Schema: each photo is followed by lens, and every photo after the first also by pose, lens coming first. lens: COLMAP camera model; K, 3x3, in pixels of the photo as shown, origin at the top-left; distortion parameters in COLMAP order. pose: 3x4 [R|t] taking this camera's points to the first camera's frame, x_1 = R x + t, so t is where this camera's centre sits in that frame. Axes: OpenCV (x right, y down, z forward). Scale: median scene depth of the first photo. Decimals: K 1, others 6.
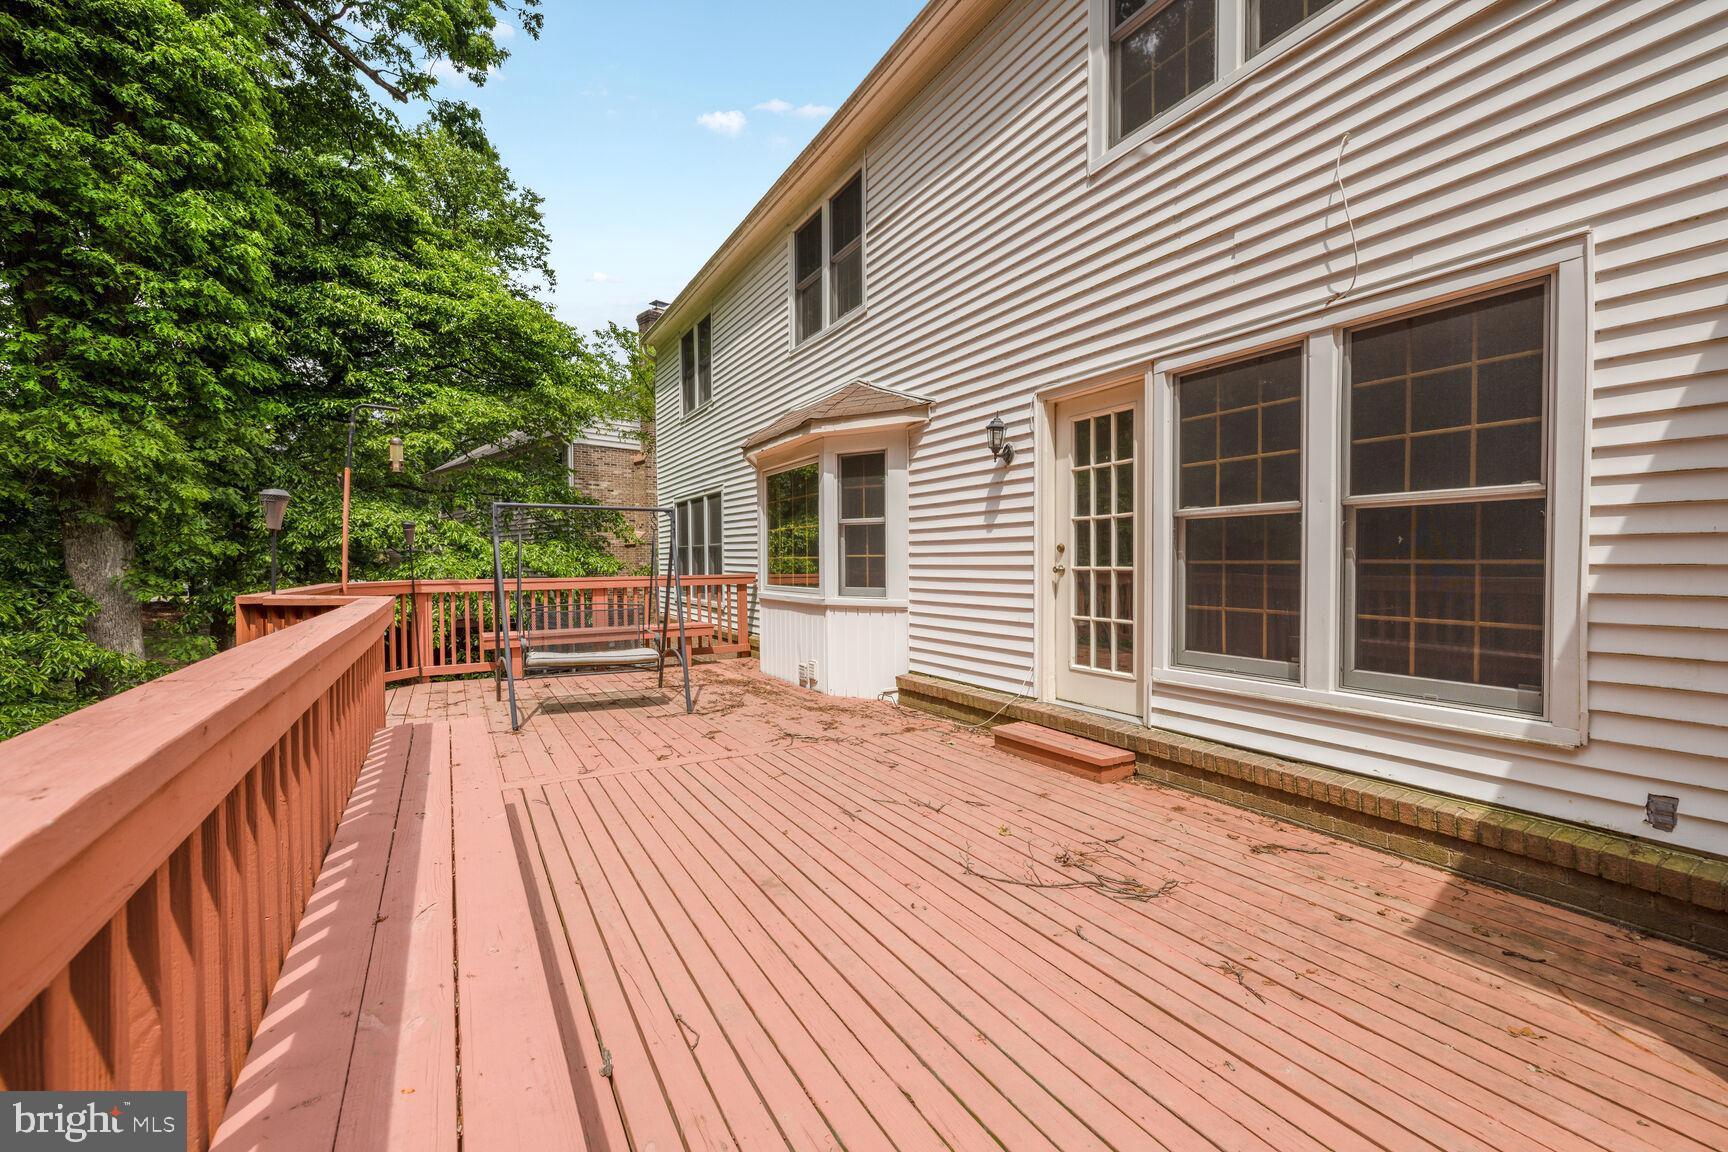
lens RADIAL K [[716.9, 0, 867.6], [0, 716.9, 574.3], [0, 0, 1]] dist [0.000591, 0.000079]
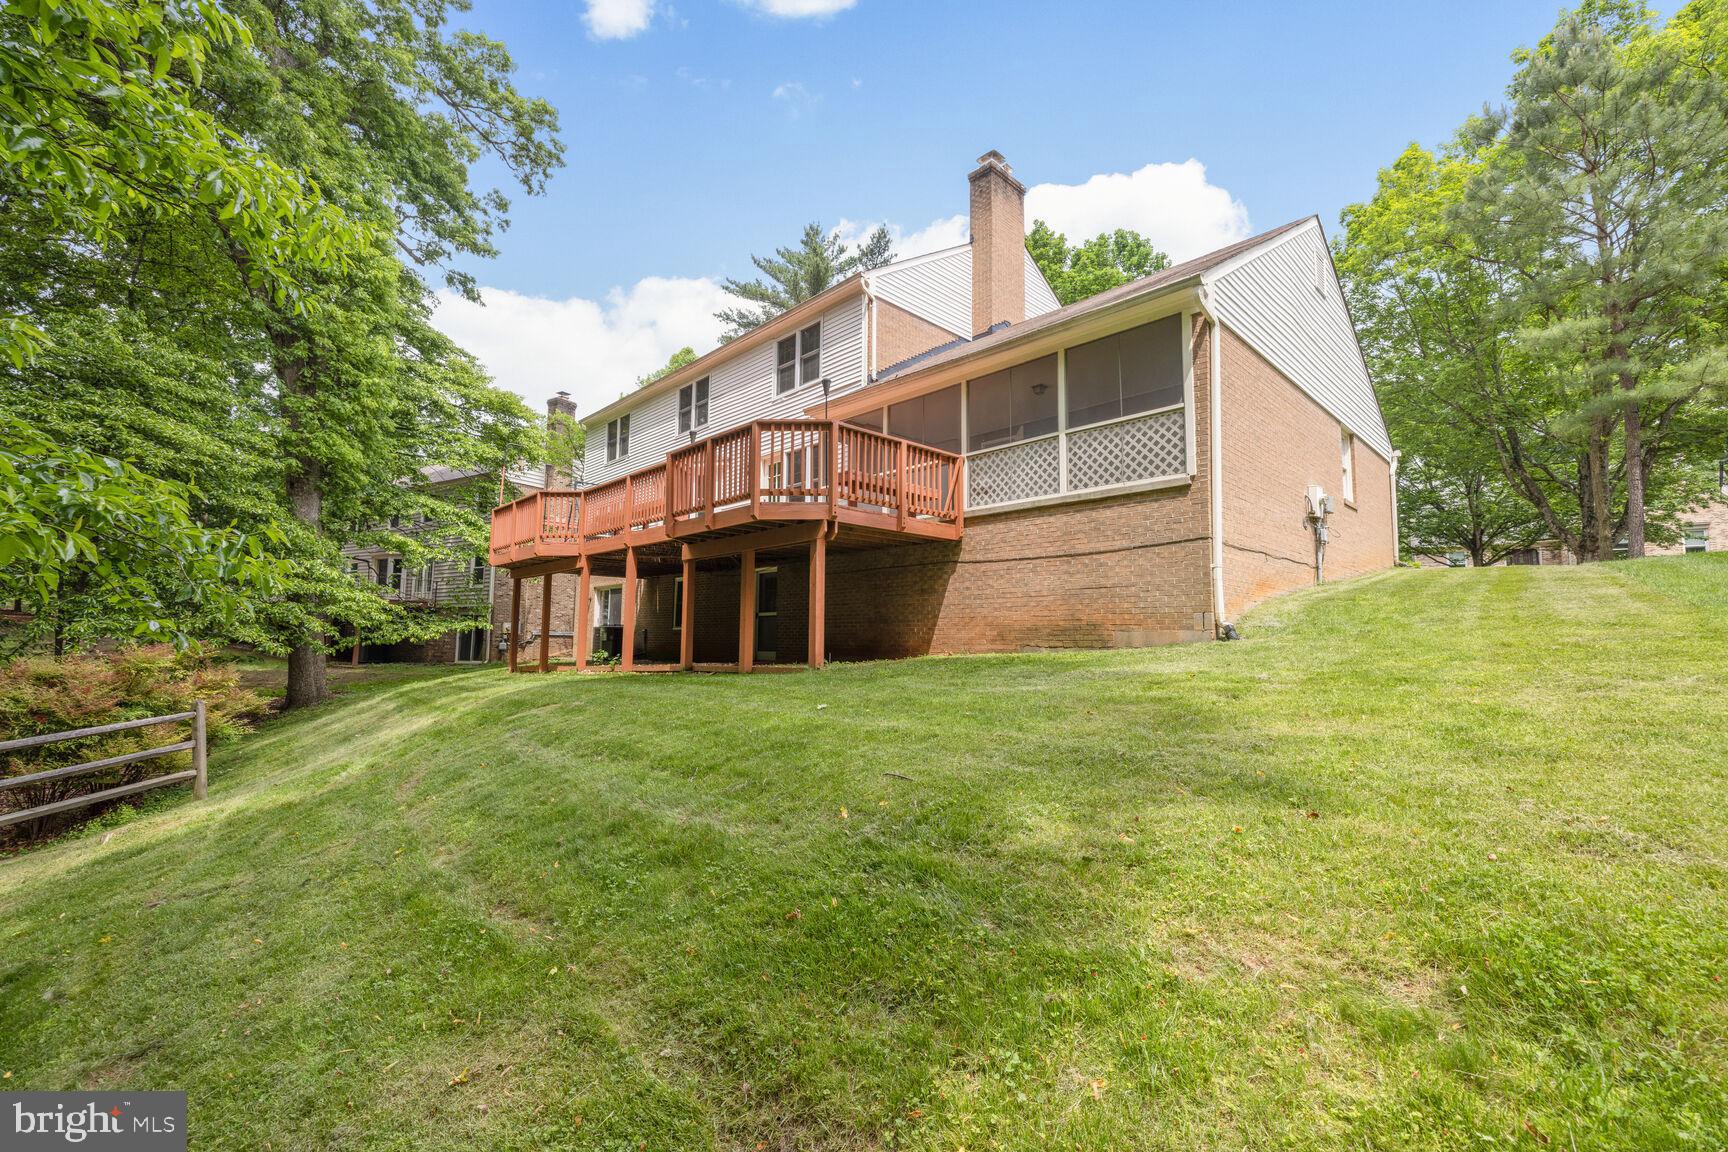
lens RADIAL K [[716.9, 0, 867.6], [0, 716.9, 574.3], [0, 0, 1]] dist [0.000591, 0.000079]
pose [[0.970513, 0.039747, 0.237750, -0.032766], [-0.012910, 0.993467, -0.113387, 0.387468], [-0.240704, 0.106974, 0.964686, -1.339326]]
